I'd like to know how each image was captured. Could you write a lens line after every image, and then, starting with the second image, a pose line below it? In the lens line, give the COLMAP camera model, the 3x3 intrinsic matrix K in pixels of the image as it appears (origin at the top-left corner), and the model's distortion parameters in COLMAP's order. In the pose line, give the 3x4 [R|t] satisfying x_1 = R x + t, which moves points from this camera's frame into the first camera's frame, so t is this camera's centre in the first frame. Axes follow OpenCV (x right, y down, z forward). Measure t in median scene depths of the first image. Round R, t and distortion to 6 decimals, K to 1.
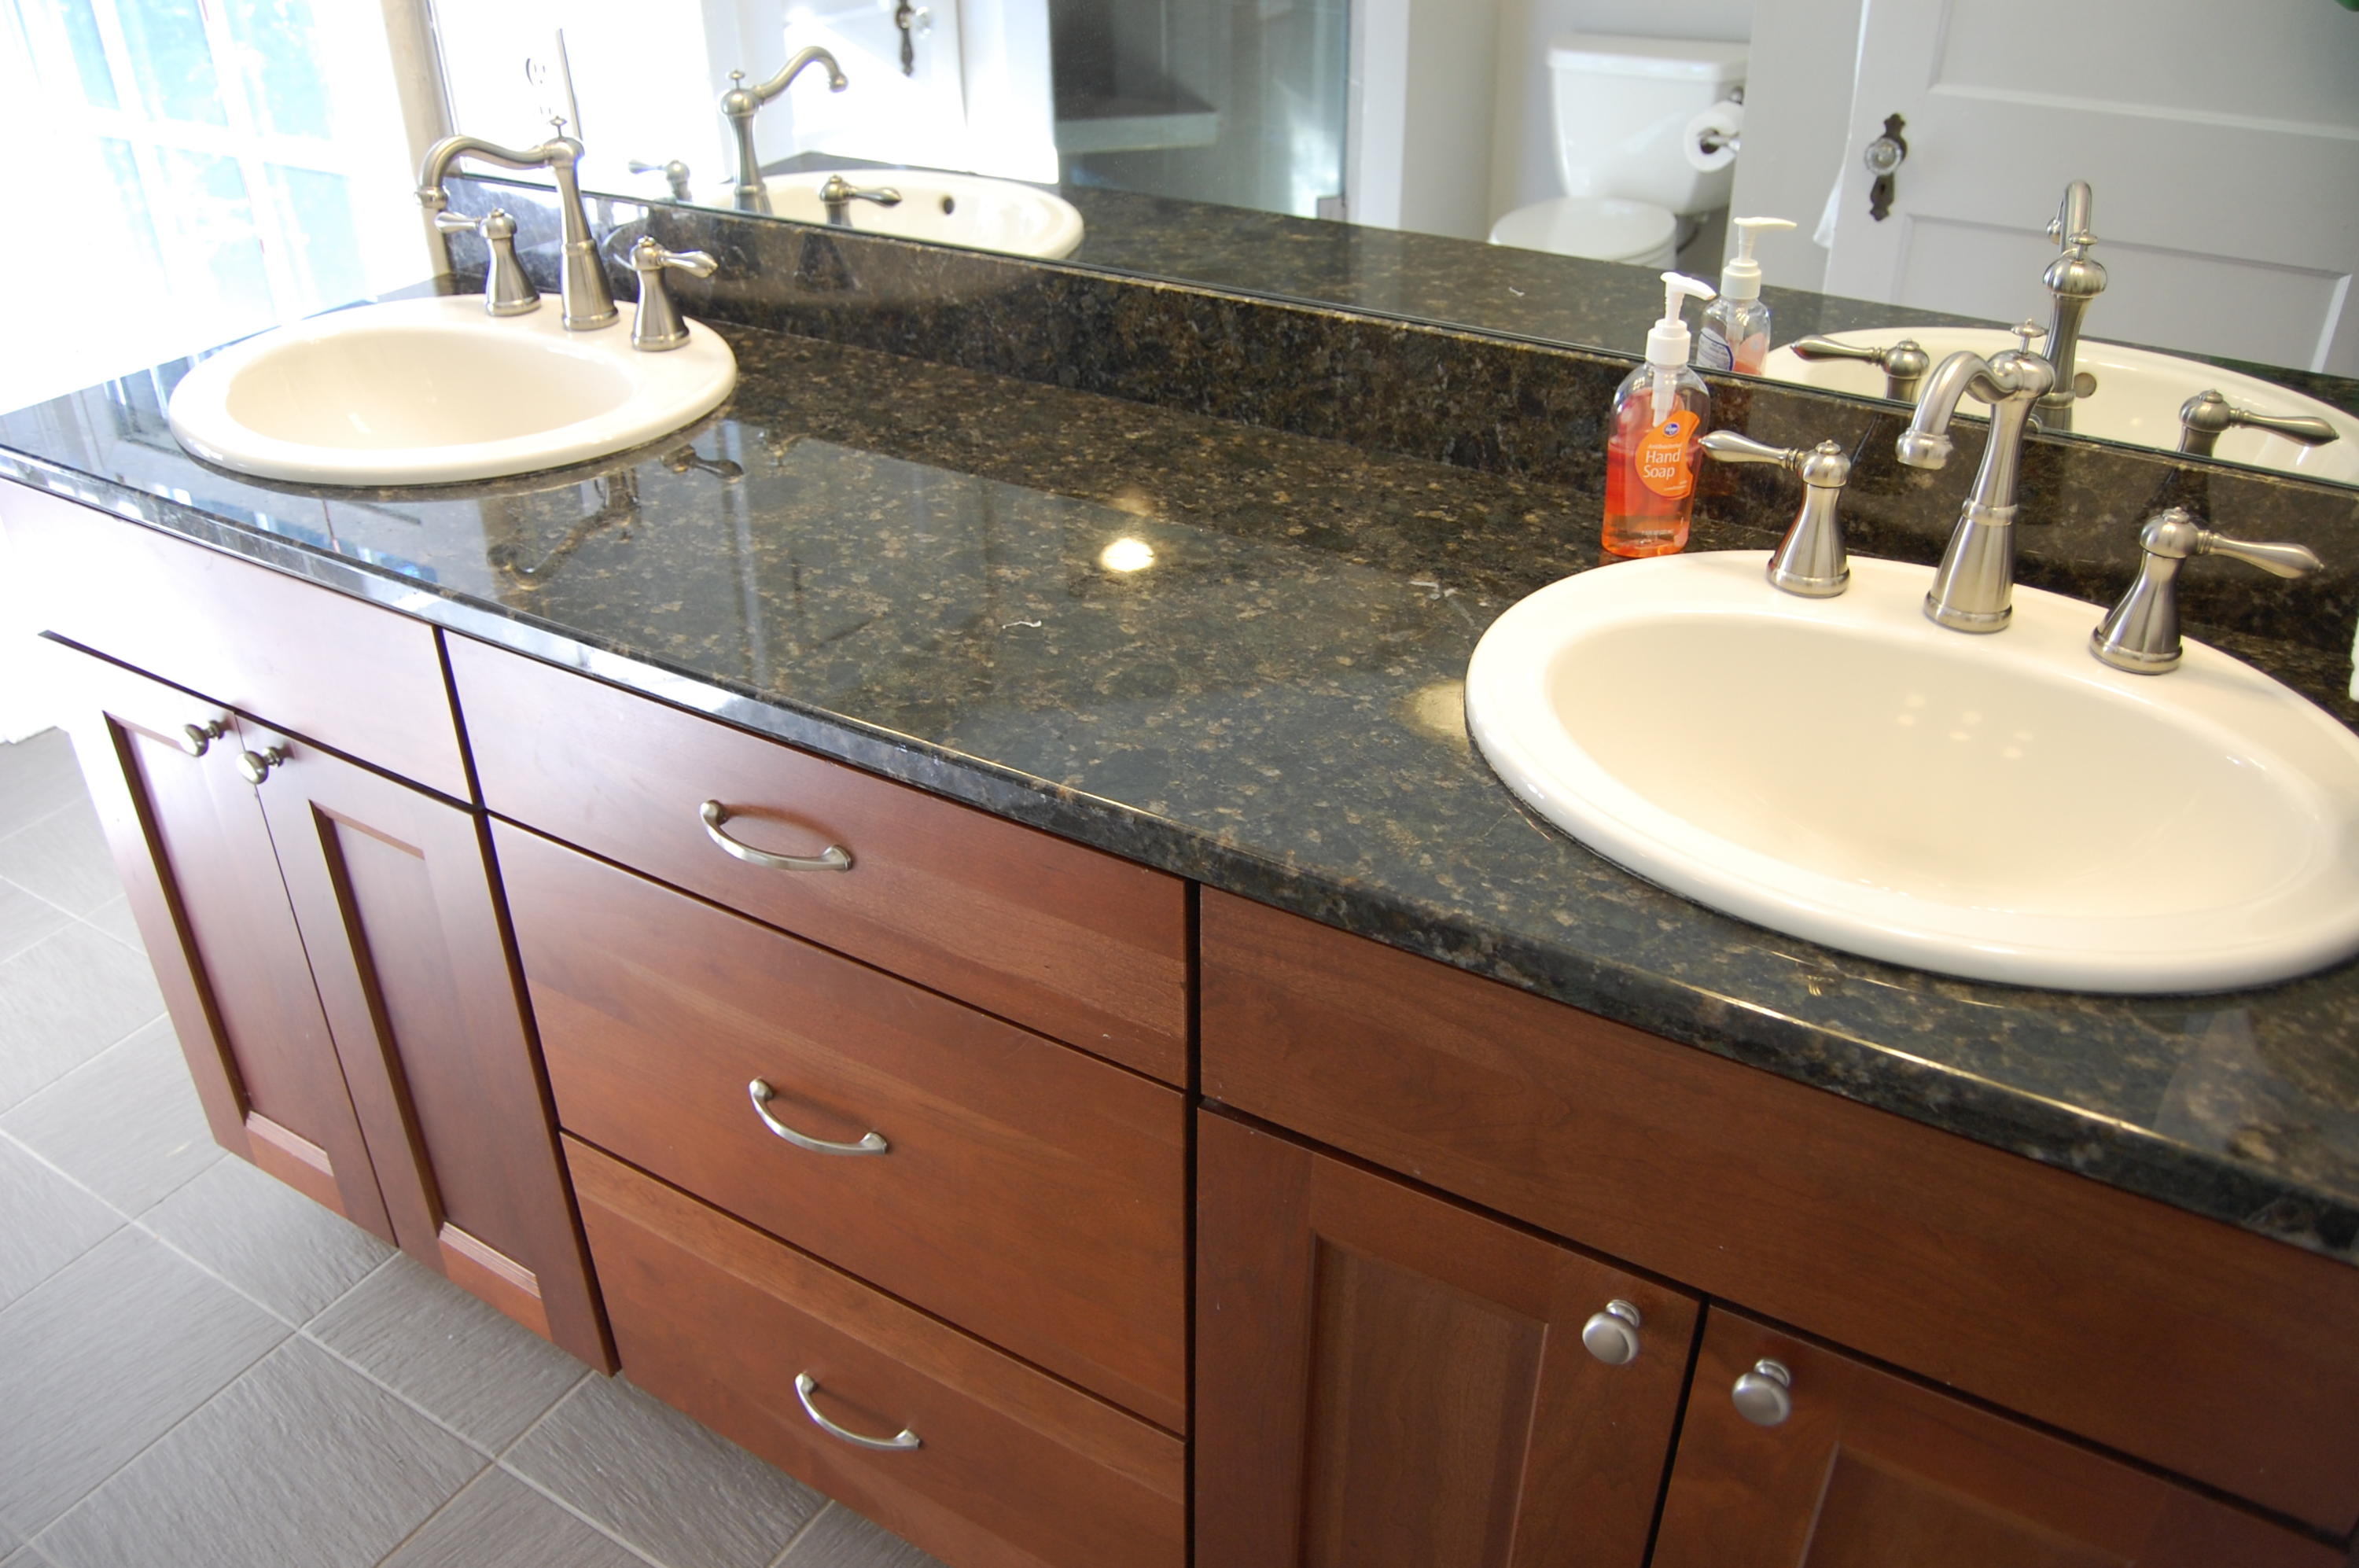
lens RADIAL K [[1847.1, 0, 1179.5], [0, 1847.1, 784.0], [0, 0, 1]] dist [-0.101019, 0.043134]
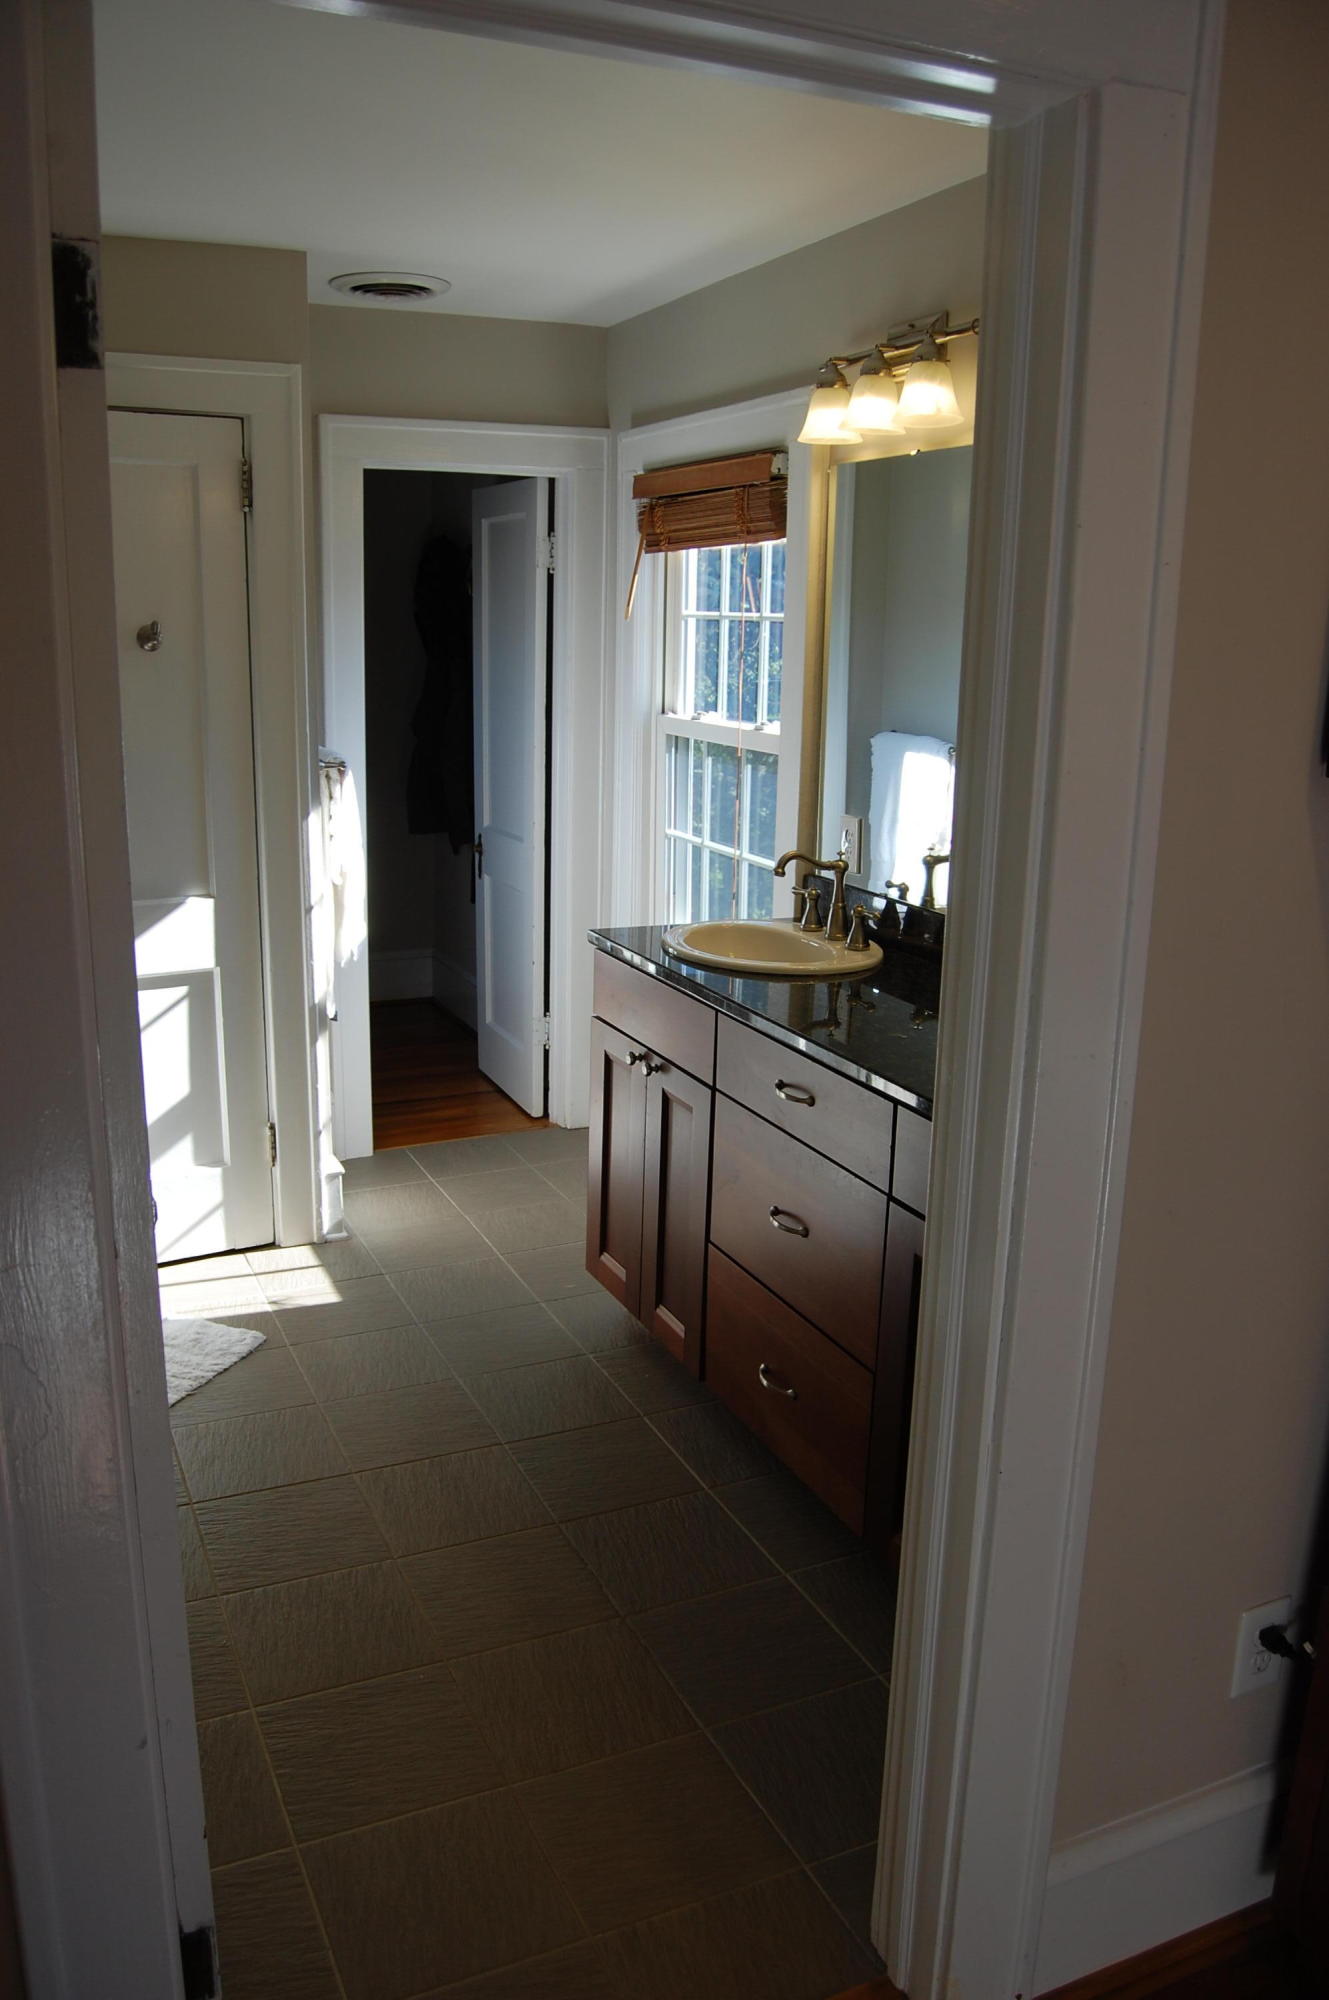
lens RADIAL K [[1566.0, 0, 662.0], [0, 1566.0, 1015.2], [0, 0, 1]] dist [-0.101019, 0.043134]
pose [[0.832192, 0.167710, -0.528516, 0.580541], [-0.313255, 0.928680, -0.198554, 0.312398], [0.457523, 0.330796, 0.825377, -0.736100]]
